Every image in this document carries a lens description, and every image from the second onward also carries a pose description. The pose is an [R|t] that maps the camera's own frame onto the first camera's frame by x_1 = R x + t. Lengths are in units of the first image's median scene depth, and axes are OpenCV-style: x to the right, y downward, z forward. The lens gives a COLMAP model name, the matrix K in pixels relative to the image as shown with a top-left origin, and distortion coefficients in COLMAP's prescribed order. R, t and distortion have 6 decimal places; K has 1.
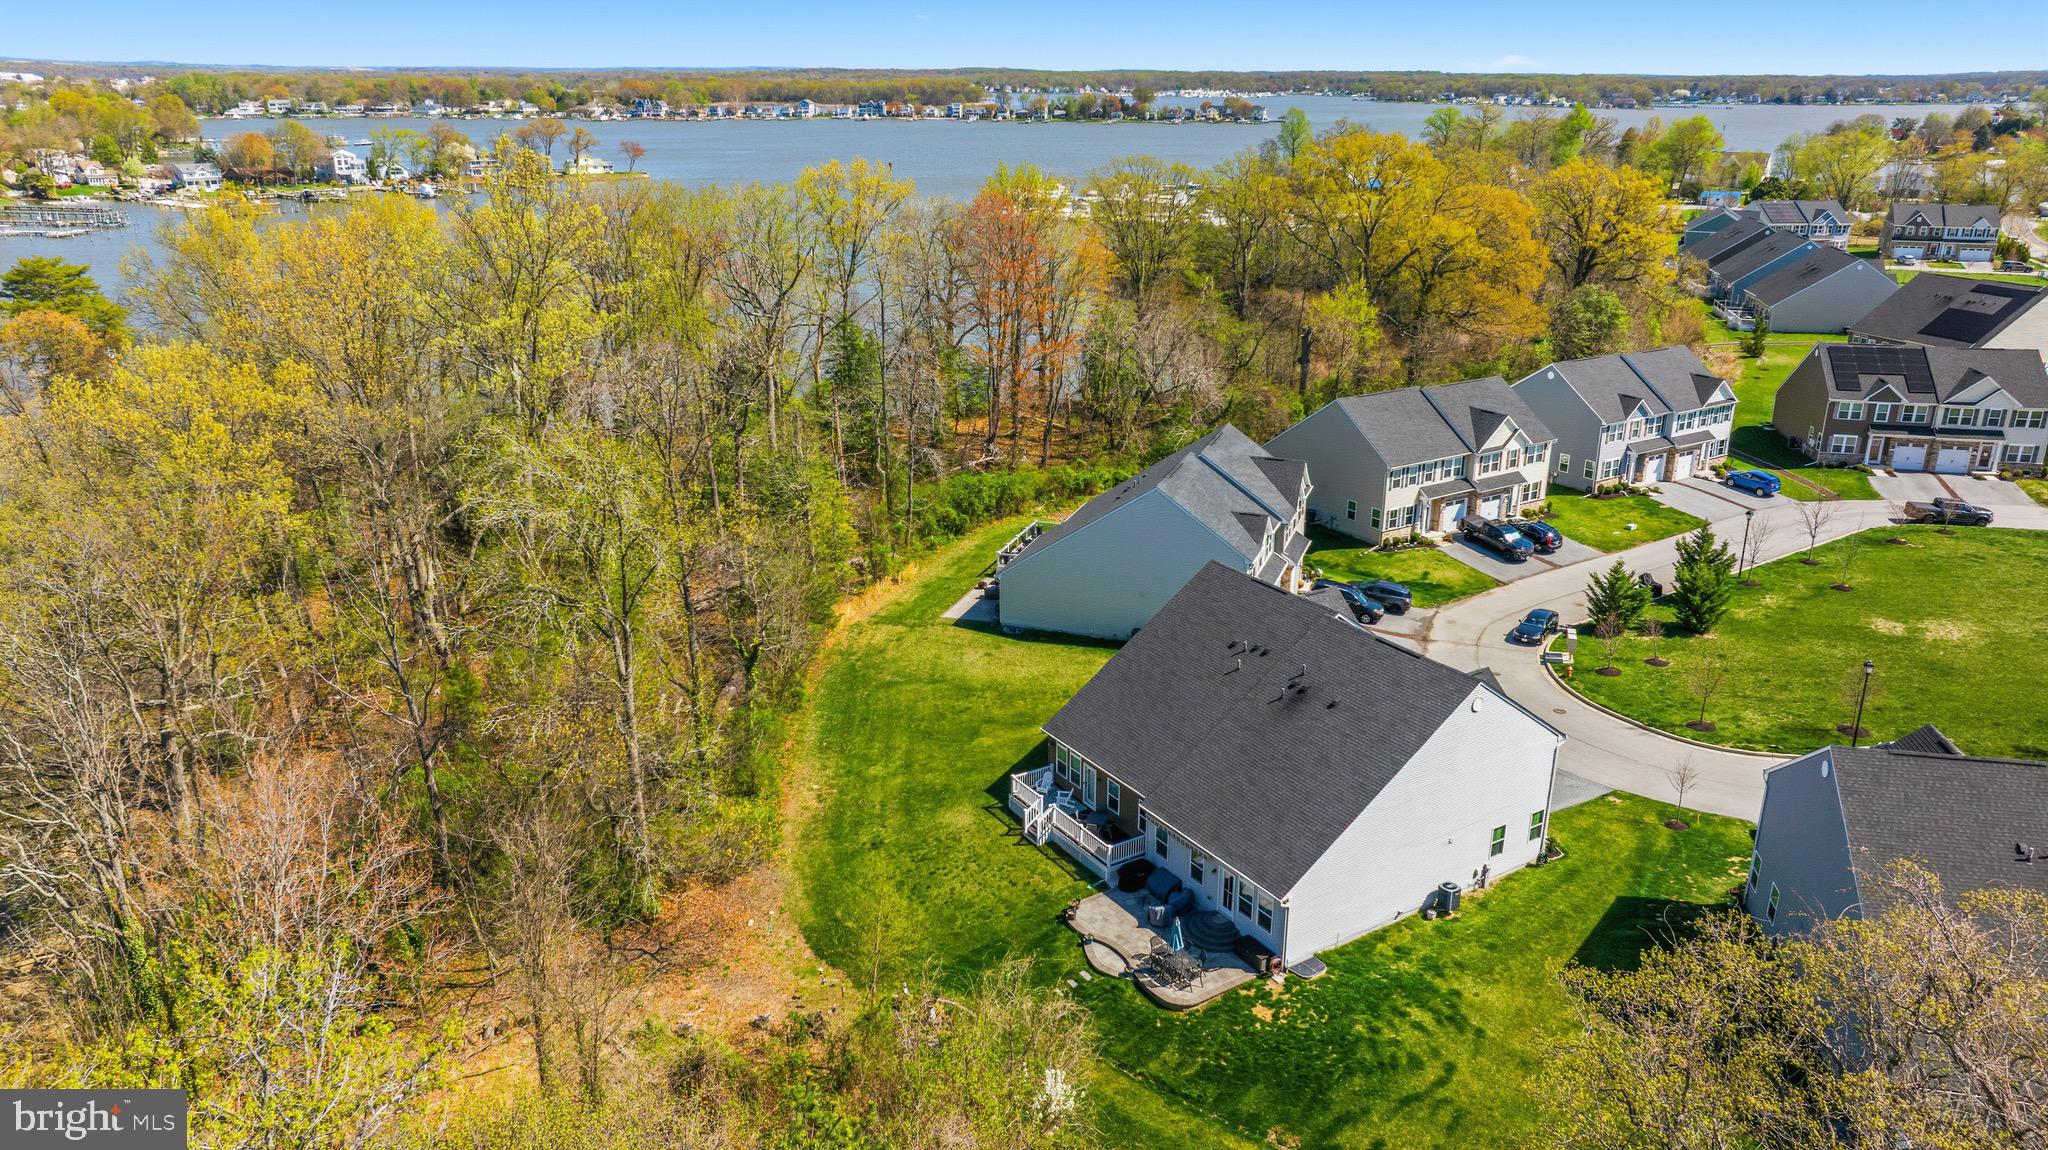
lens RADIAL K [[1436.0, 0, 1024.0], [0, 1436.0, 575.0], [0, 0, 1]] dist [-0.001835, 0.002400]
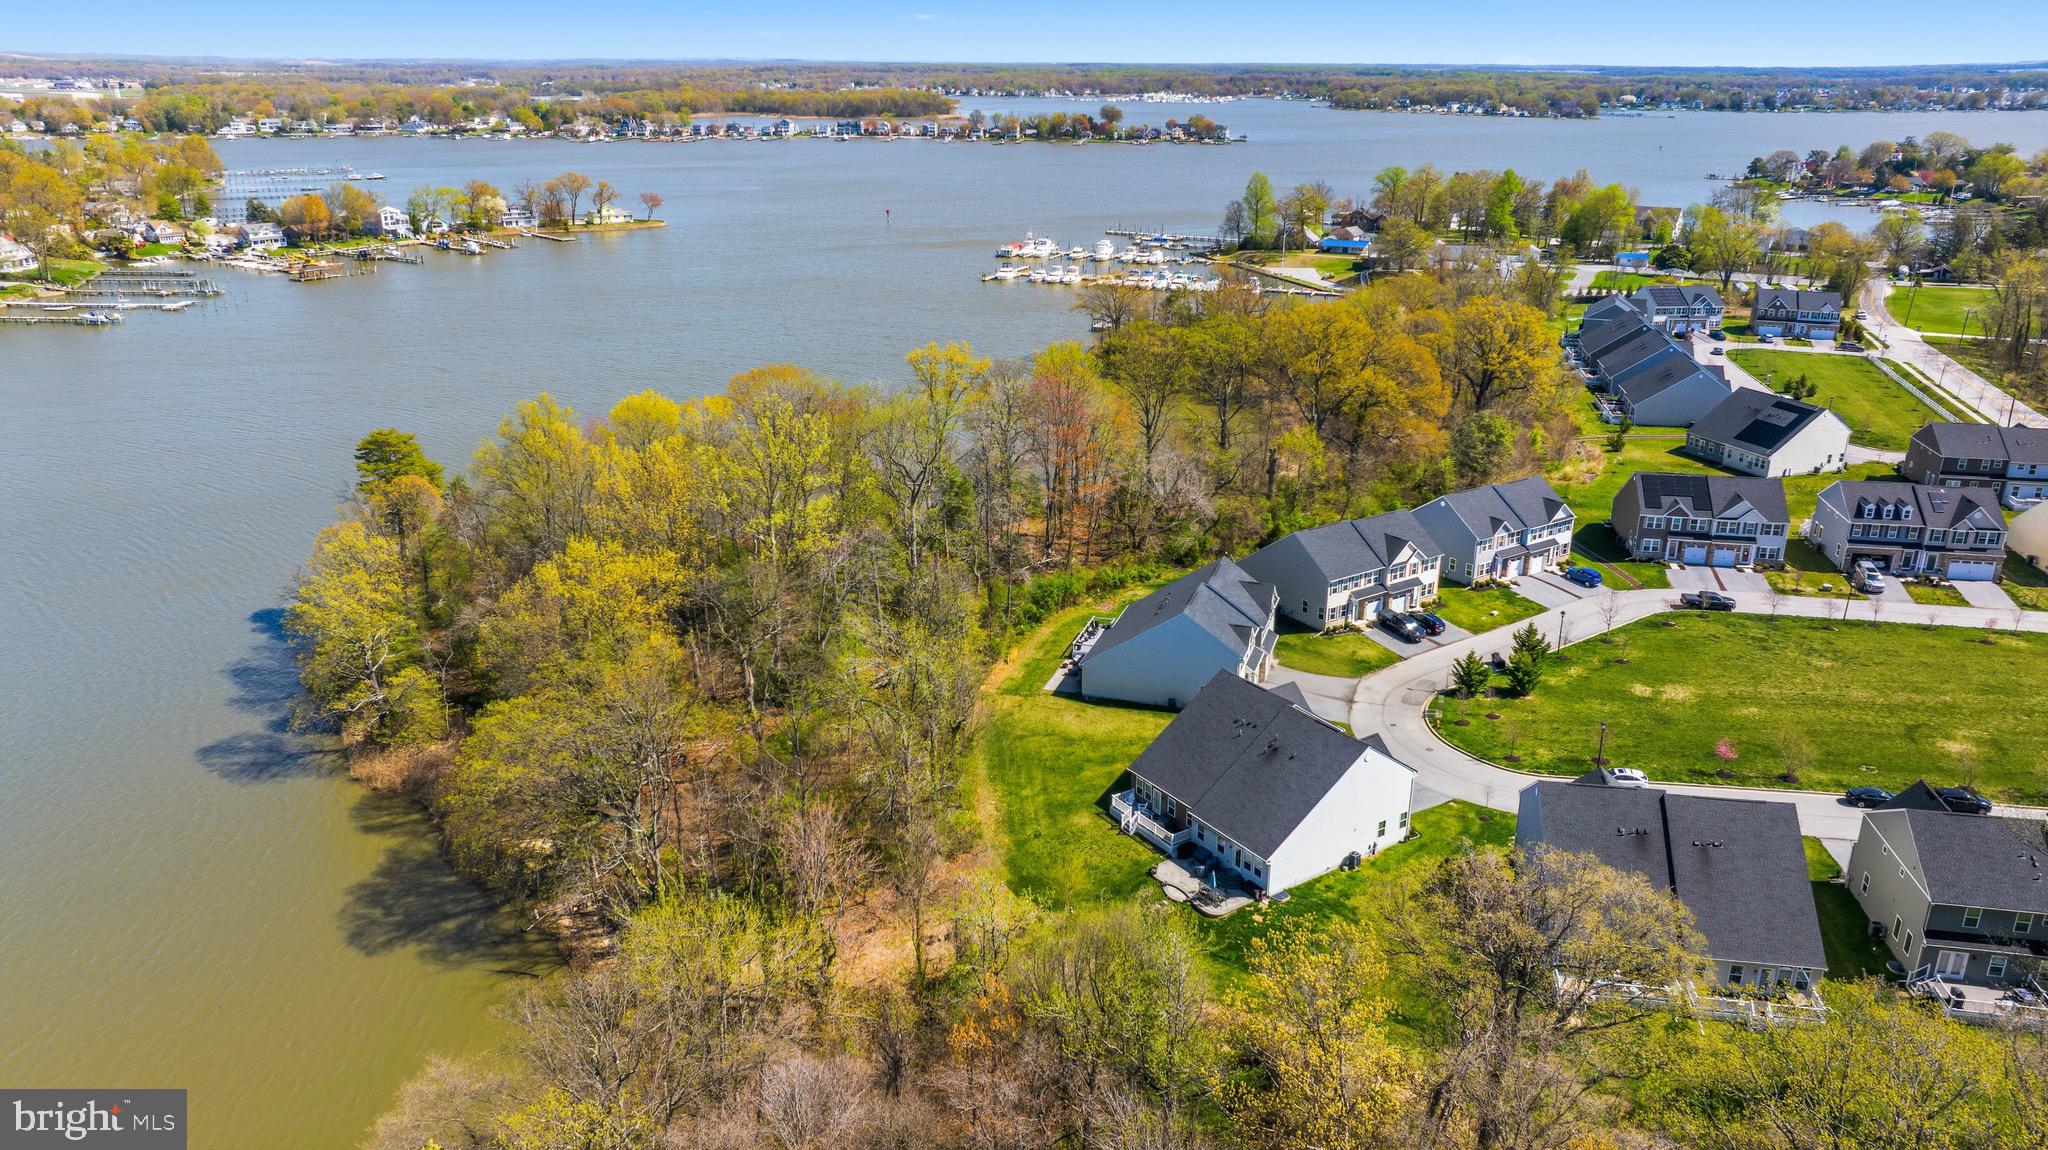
lens RADIAL K [[1436.0, 0, 1024.0], [0, 1436.0, 575.0], [0, 0, 1]] dist [-0.001835, 0.002400]
pose [[0.999653, -0.008988, 0.024759, -0.098917], [0.008808, 0.999934, 0.007360, -0.091043], [-0.024824, -0.007139, 0.999666, -0.476144]]
